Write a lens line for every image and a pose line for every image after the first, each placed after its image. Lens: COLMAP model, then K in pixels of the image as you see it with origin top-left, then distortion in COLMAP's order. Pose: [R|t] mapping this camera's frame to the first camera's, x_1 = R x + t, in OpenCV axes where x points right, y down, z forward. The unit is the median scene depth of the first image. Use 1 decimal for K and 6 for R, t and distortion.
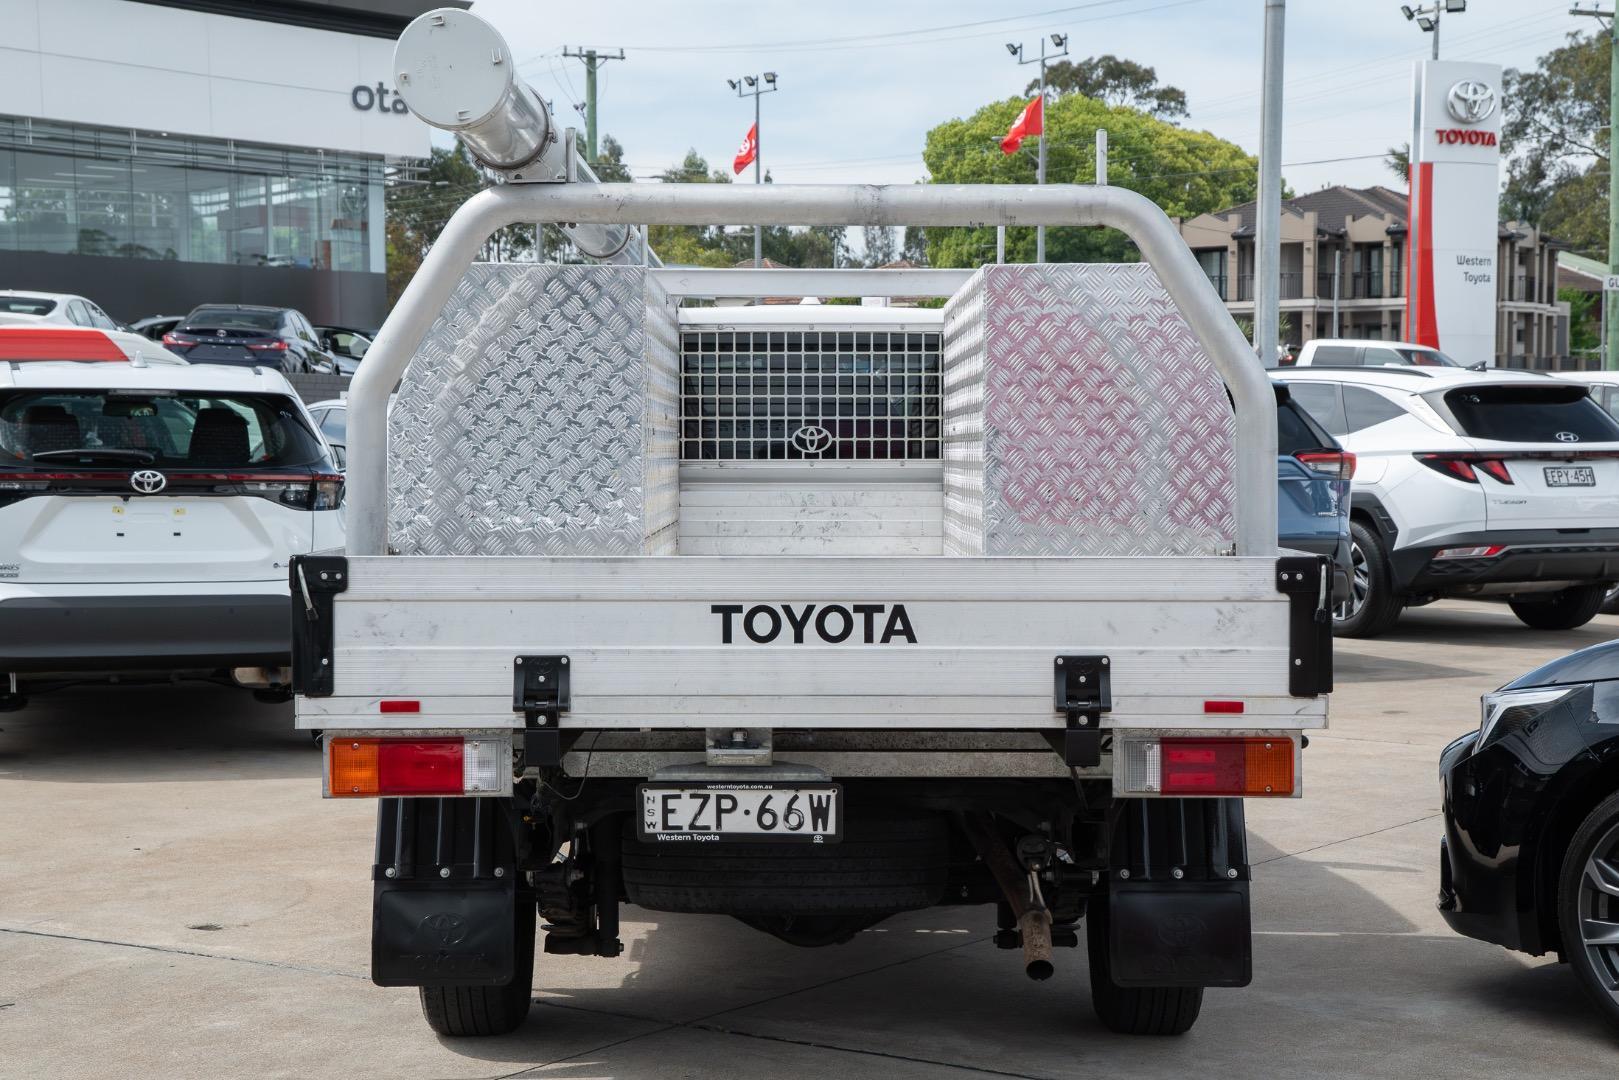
lens RADIAL K [[2904.9, 0, 856.1], [0, 2904.9, 545.0], [0, 0, 1]] dist [0.278913, 0.127262]
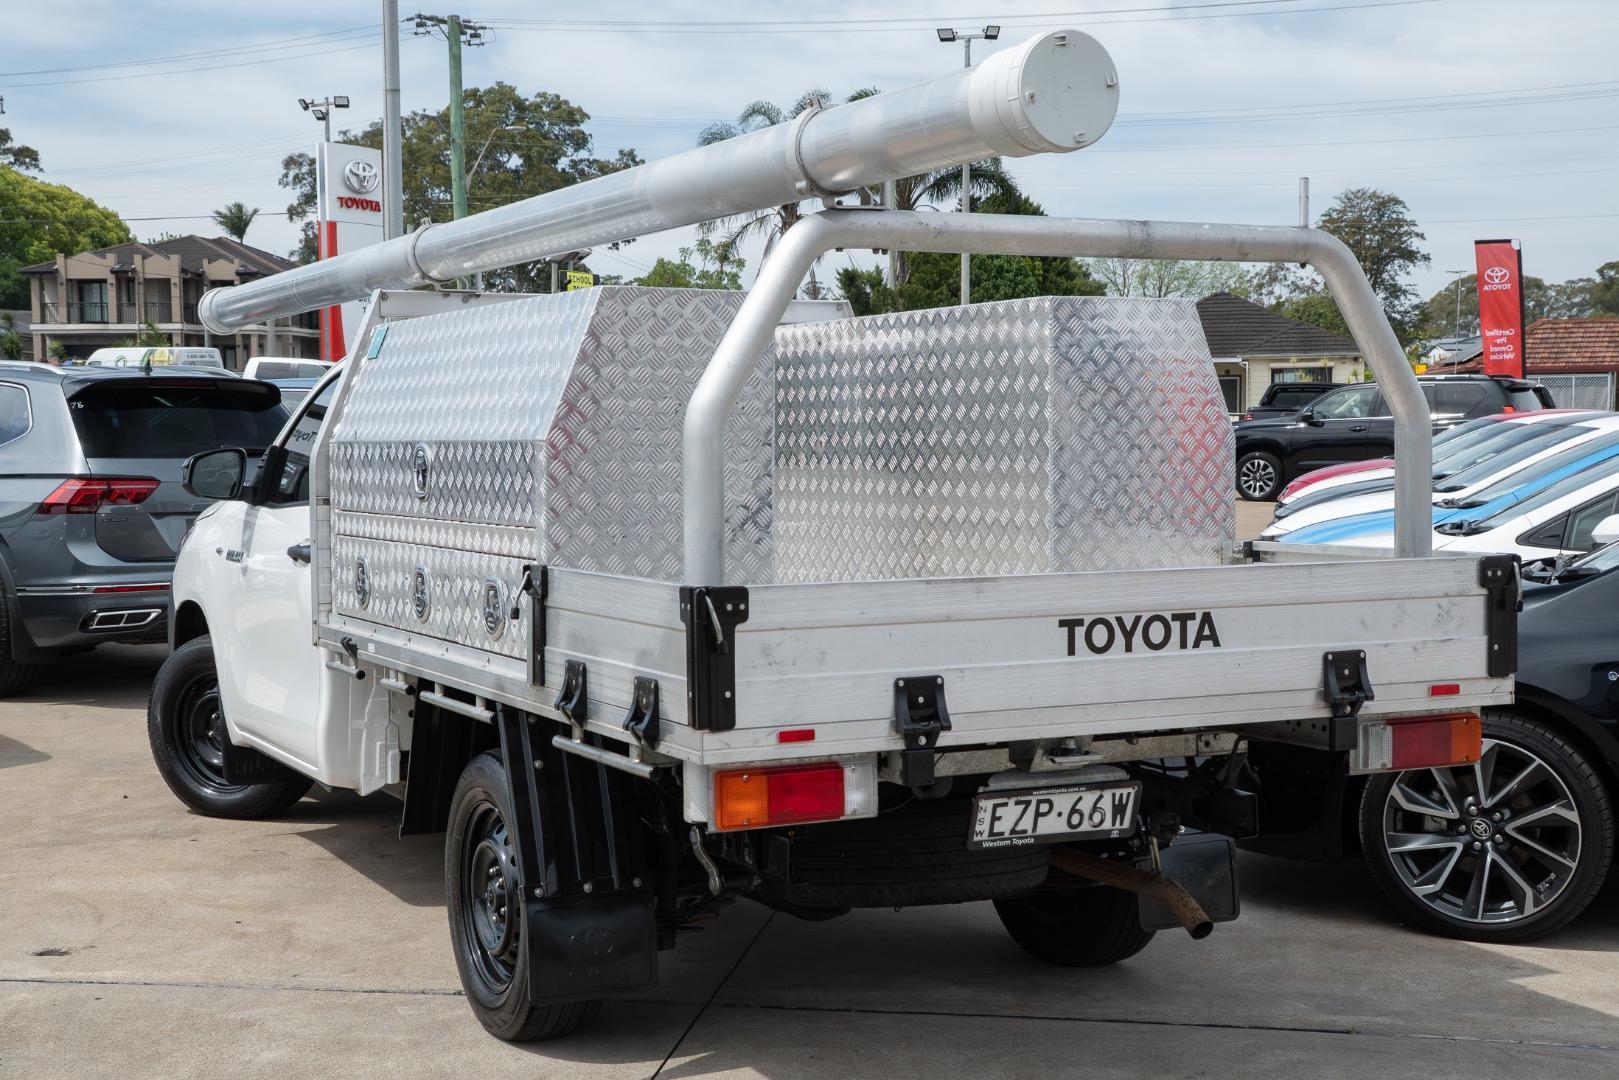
lens RADIAL K [[2217.2, 0, 809.5], [0, 2217.2, 540.0], [0, 0, 1]] dist [0.009083, 0.810306]
pose [[0.902958, -0.028198, 0.428802, -0.460348], [0.023041, 0.999586, 0.017213, -0.023090], [-0.429110, -0.005663, 0.903234, 0.315811]]
